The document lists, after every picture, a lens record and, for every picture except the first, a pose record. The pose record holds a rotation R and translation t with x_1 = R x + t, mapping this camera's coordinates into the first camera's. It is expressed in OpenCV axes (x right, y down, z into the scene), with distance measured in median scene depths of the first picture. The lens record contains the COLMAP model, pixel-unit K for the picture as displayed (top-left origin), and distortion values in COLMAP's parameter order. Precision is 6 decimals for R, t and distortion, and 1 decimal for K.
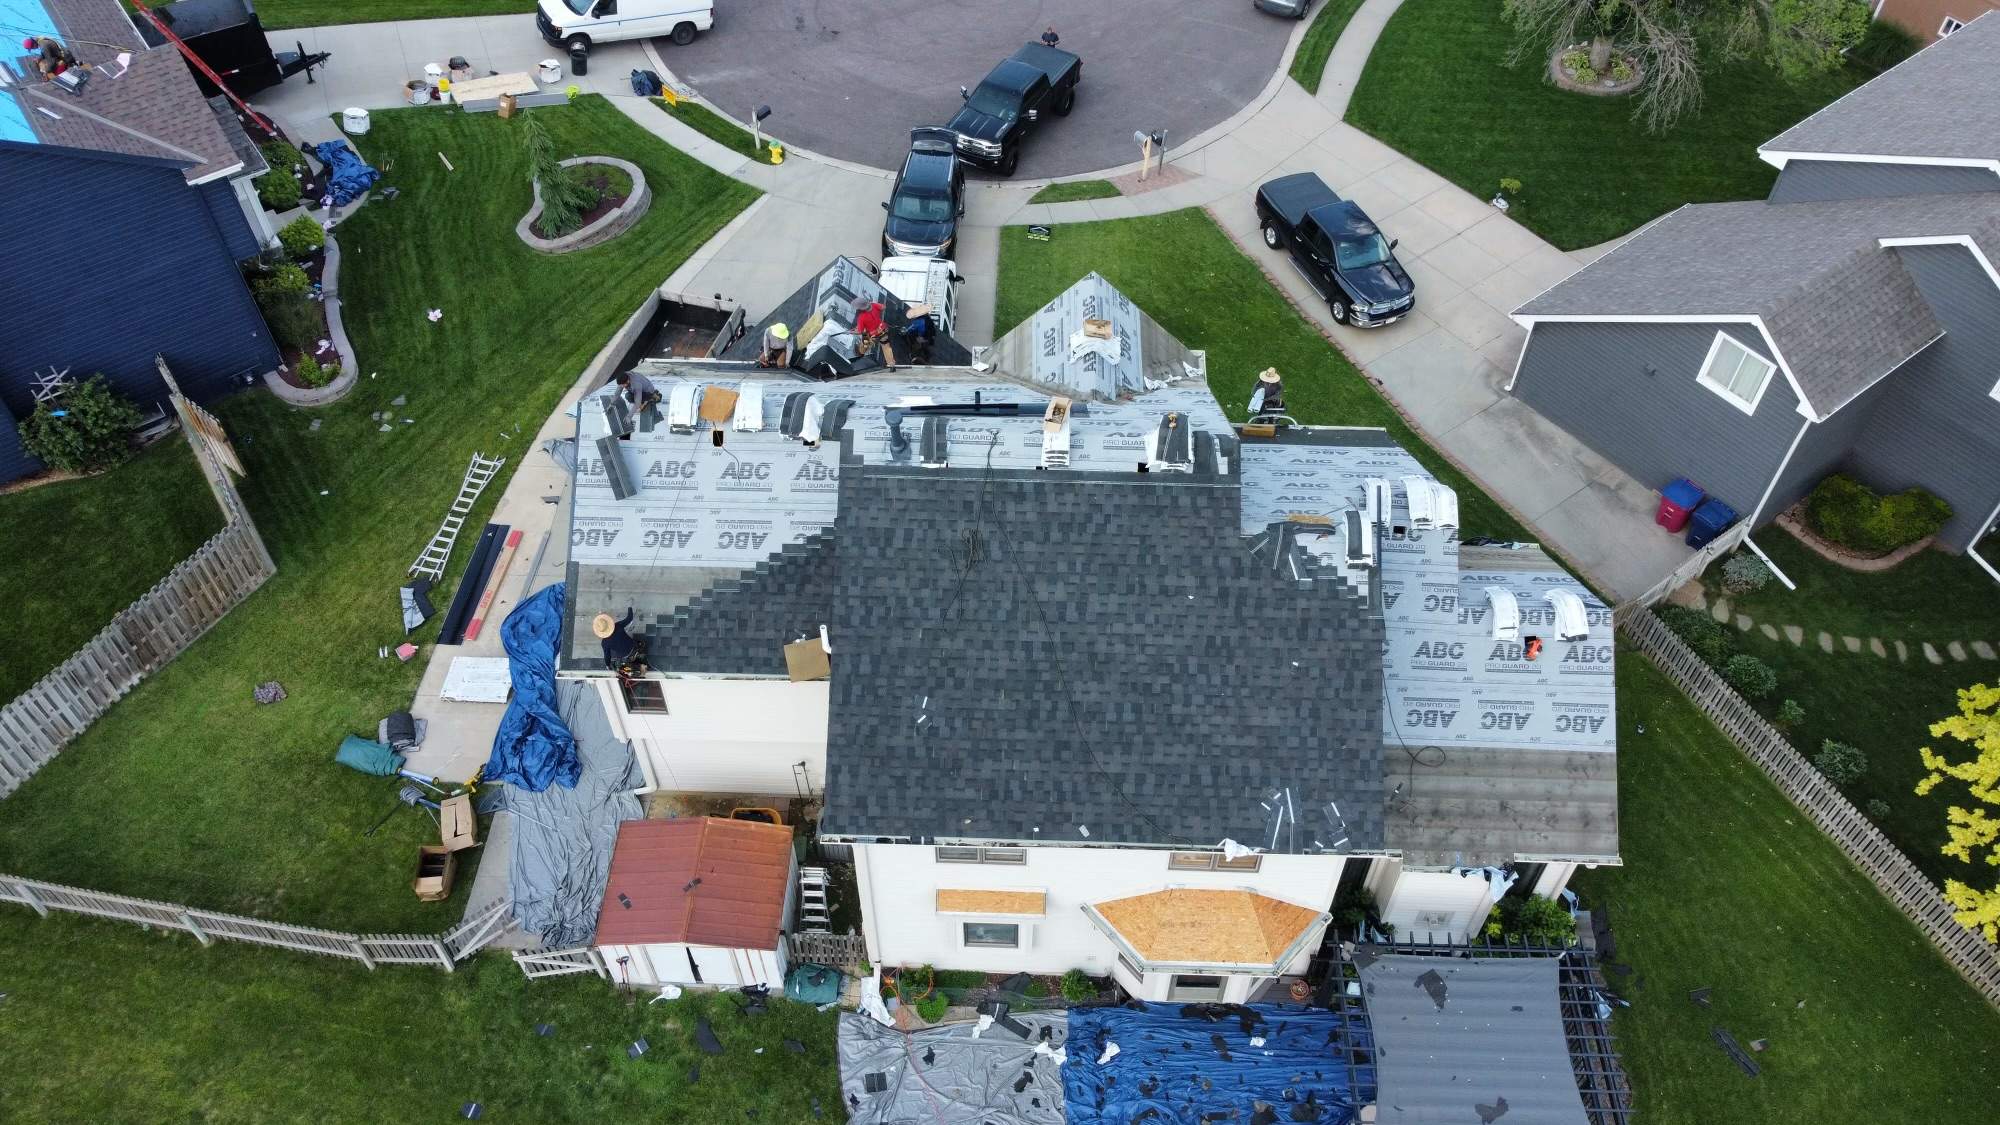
lens RADIAL K [[1526.8, 0, 996.9], [0, 1526.8, 546.9], [0, 0, 1]] dist [-0.007271, 0.003350]
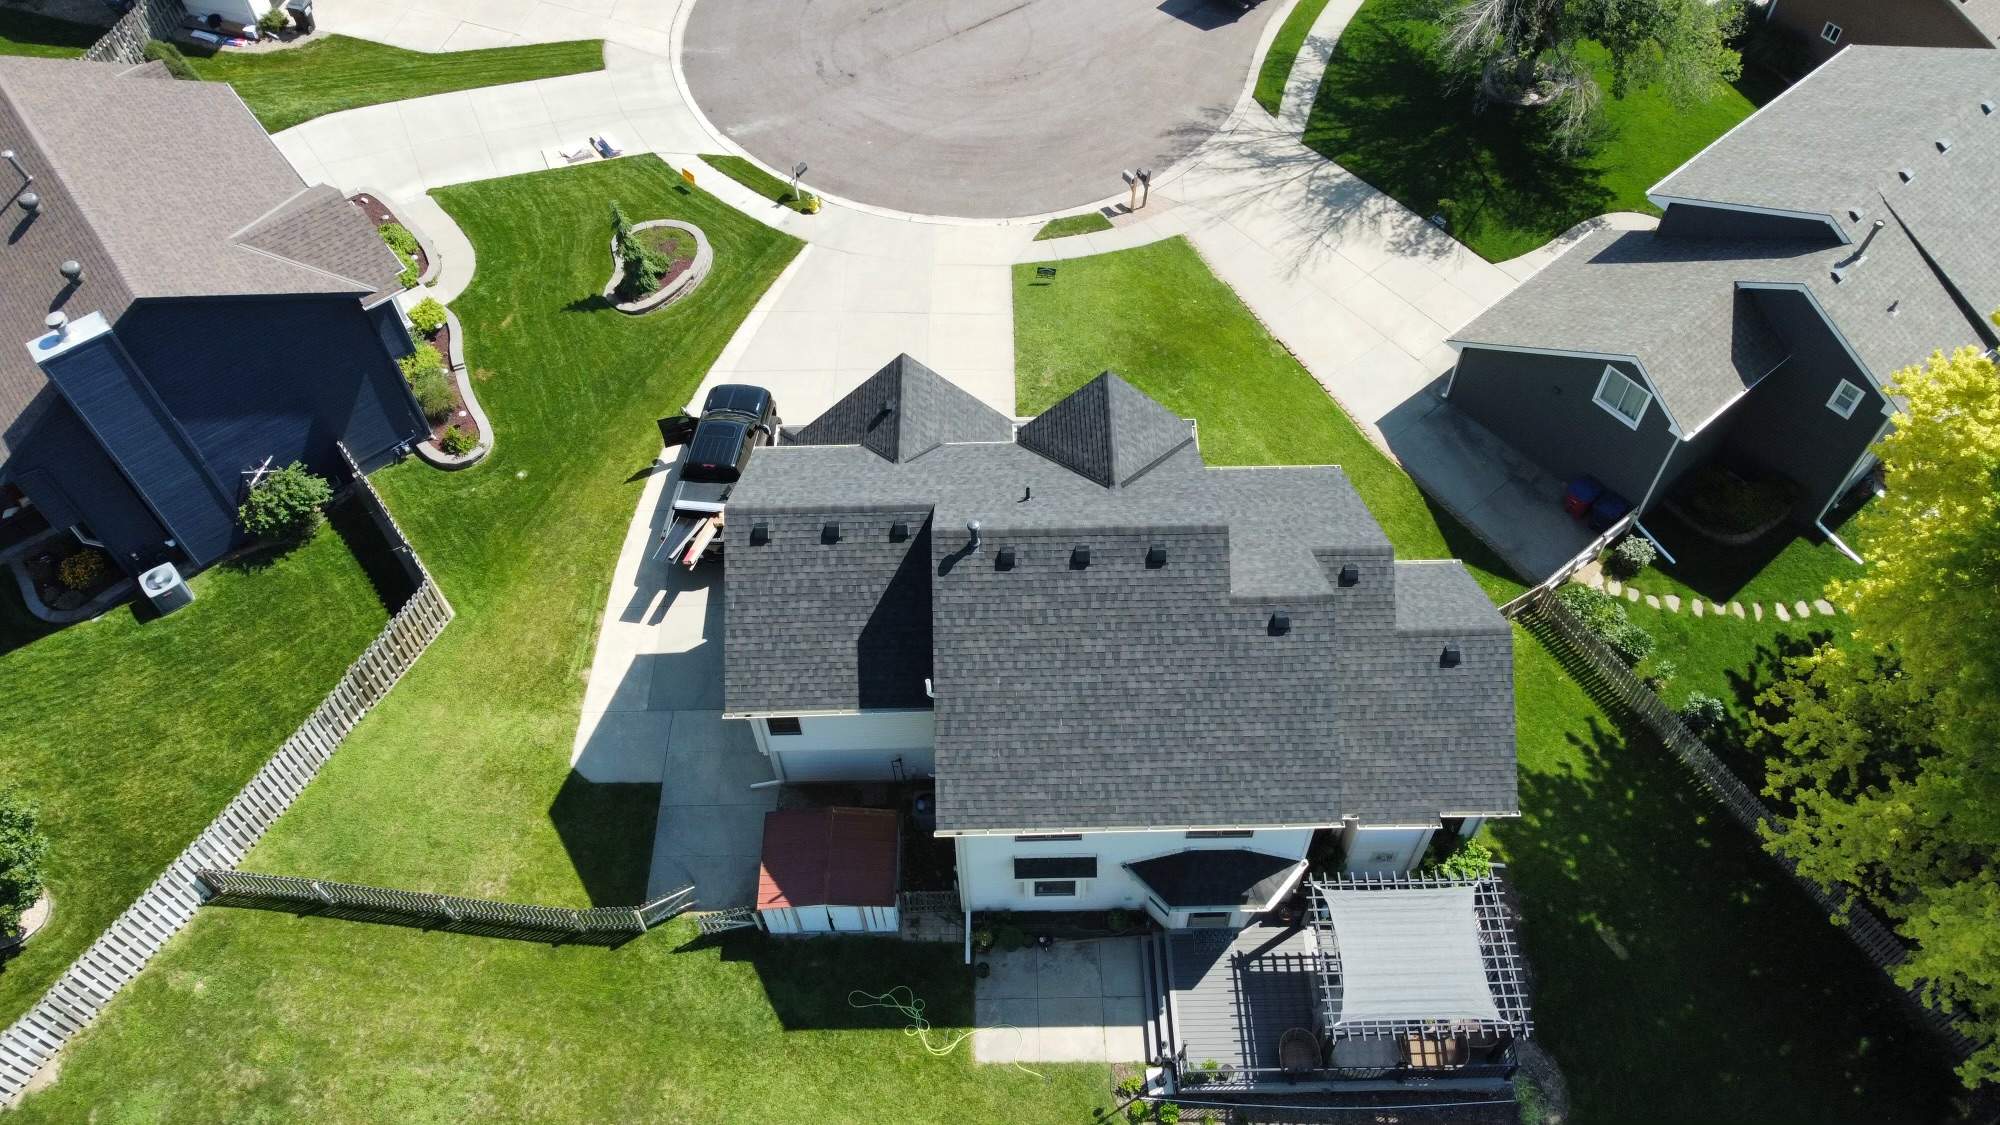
lens RADIAL K [[1526.8, 0, 996.9], [0, 1526.8, 546.9], [0, 0, 1]] dist [-0.007271, 0.003350]
pose [[0.998804, -0.047659, 0.010916, -0.054431], [0.046595, 0.995470, 0.082872, -0.155754], [-0.014816, -0.082265, 0.996500, -0.307944]]
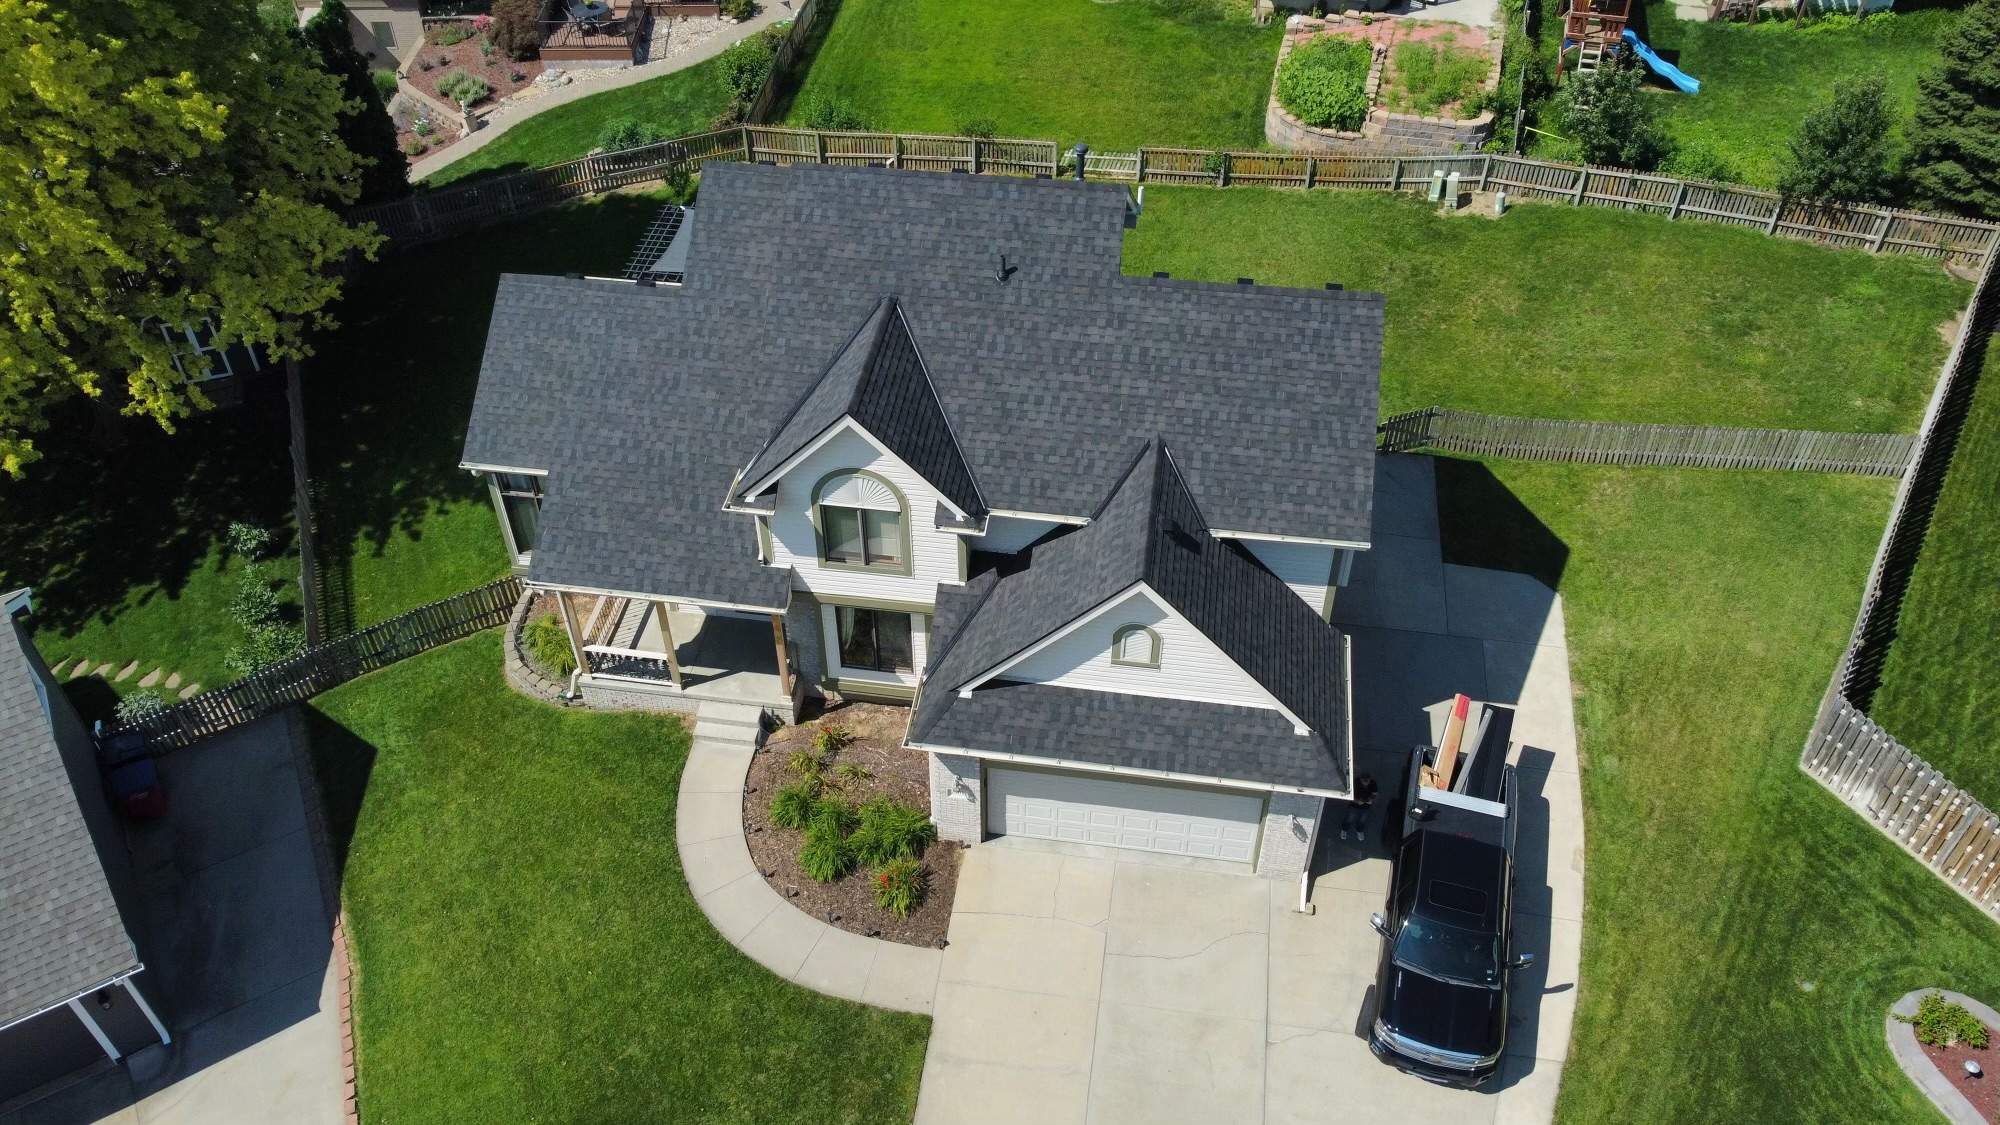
lens RADIAL K [[1526.8, 0, 996.9], [0, 1526.8, 546.9], [0, 0, 1]] dist [-0.007271, 0.003350]
pose [[-0.993833, -0.070612, 0.085497, -0.110278], [0.087734, -0.029205, 0.995716, -1.128937], [-0.067813, 0.997076, 0.035220, 1.125003]]
